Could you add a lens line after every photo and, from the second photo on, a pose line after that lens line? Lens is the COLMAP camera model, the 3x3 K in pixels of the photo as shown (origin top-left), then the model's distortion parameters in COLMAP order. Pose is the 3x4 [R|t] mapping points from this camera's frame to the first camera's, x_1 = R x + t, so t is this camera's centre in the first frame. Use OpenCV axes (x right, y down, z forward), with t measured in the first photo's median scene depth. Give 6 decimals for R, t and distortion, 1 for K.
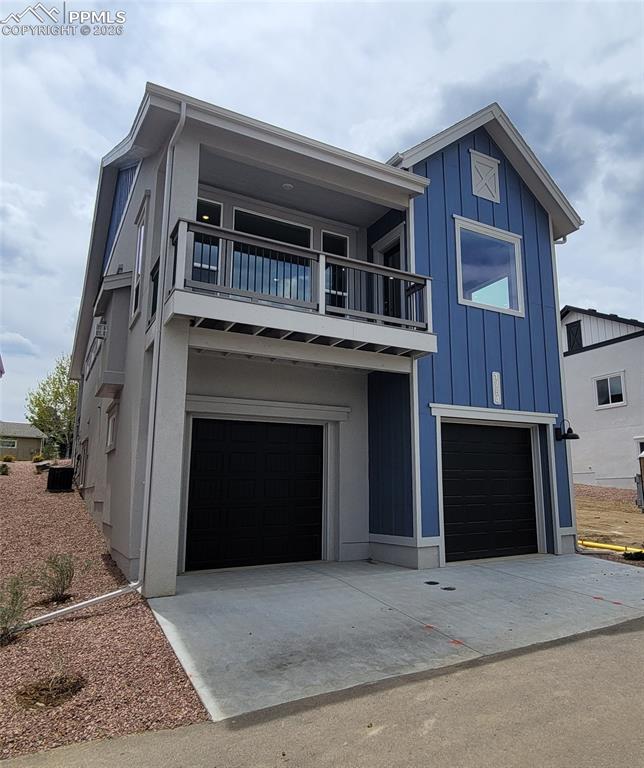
lens RADIAL K [[521.4, 0, 323.7], [0, 521.4, 387.1], [0, 0, 1]] dist [-0.008411, -0.003757]
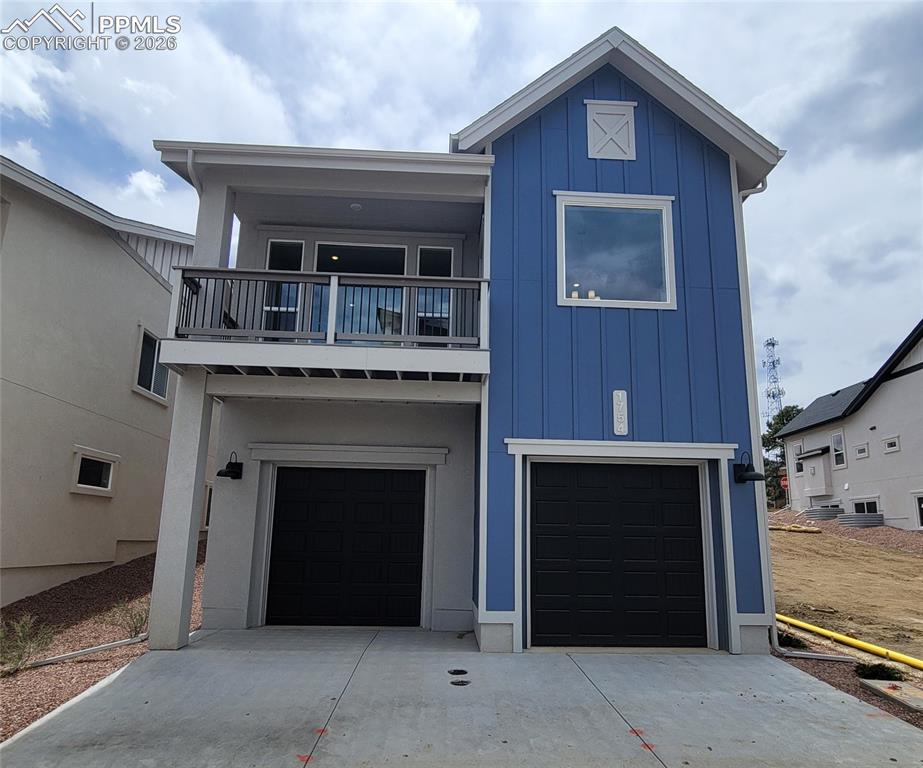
lens RADIAL K [[544.8, 0, 452.6], [0, 544.8, 423.4], [0, 0, 1]] dist [0.001389, -0.004634]
pose [[0.896930, -0.064727, -0.437409, 0.455428], [0.059820, 0.997896, -0.025004, 0.022334], [0.438107, -0.003739, 0.898915, 0.214638]]
